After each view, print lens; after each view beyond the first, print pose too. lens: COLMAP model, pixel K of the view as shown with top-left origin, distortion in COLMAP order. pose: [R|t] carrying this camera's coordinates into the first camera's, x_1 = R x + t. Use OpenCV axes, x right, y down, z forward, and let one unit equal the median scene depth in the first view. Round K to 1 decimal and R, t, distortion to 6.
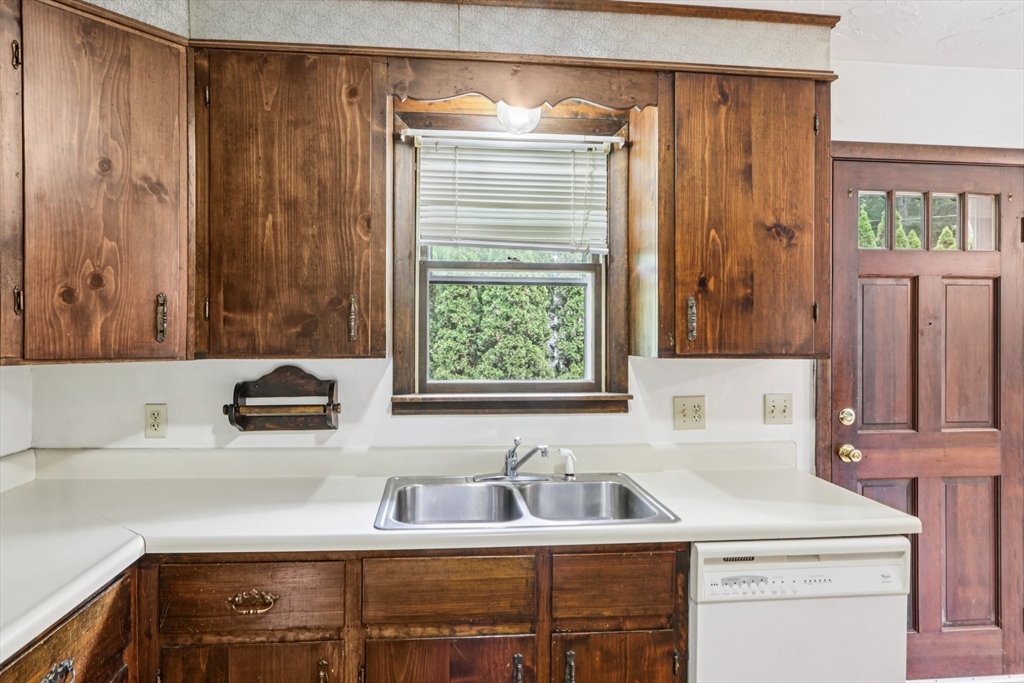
lens RADIAL K [[621.6, 0, 485.3], [0, 621.6, 335.4], [0, 0, 1]] dist [-0.017790, 0.009085]
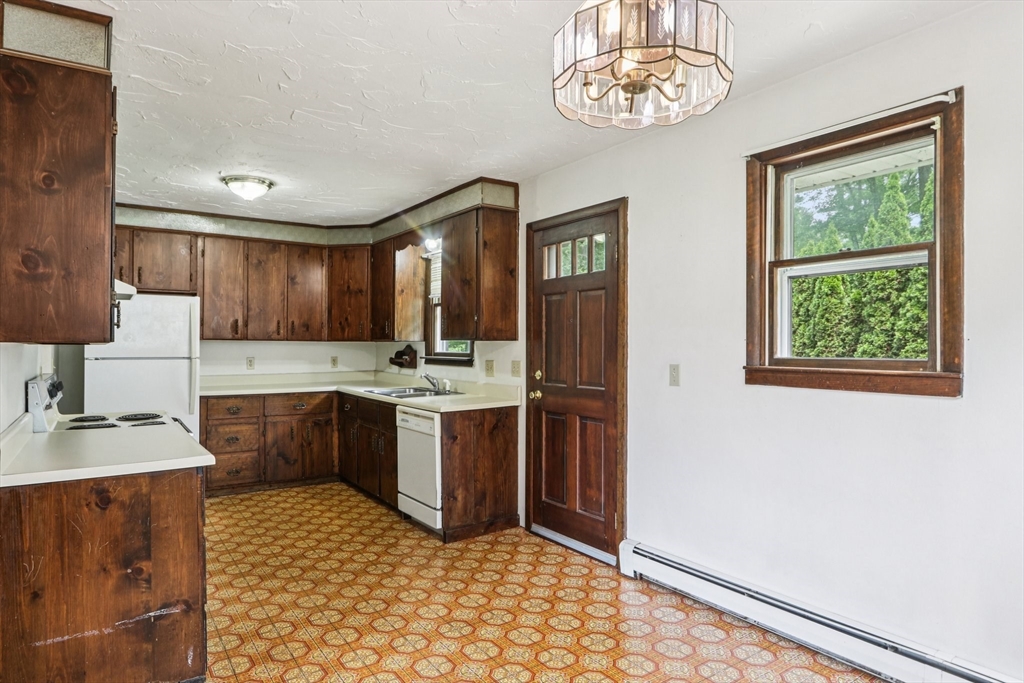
lens RADIAL K [[621.6, 0, 511.0], [0, 621.6, 349.0], [0, 0, 1]] dist [-0.017790, 0.009085]
pose [[0.466616, 0.002673, -0.884456, 2.087749], [-0.001971, 0.999996, 0.001982, 0.053922], [0.884458, 0.000819, 0.466620, 0.093687]]
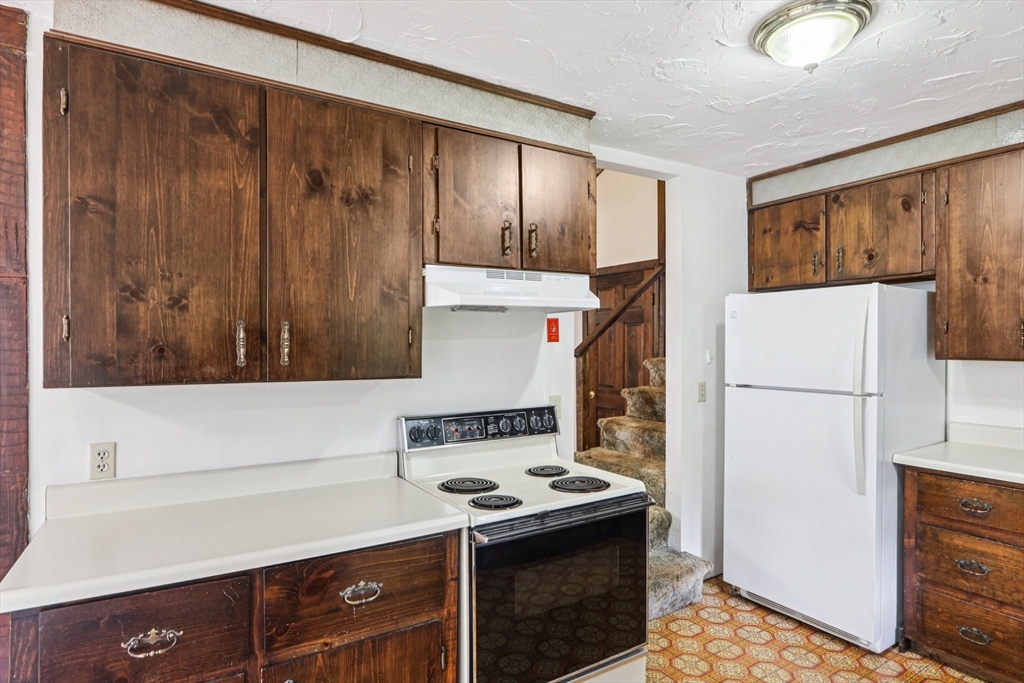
lens RADIAL K [[545.2, 0, 496.6], [0, 545.2, 351.2], [0, 0, 1]] dist [-0.018039, 0.004310]
pose [[-0.907133, 0.003195, -0.420832, 0.817773], [-0.000219, 0.999967, 0.008066, 0.002159], [0.420845, 0.007409, -0.907103, 0.740273]]
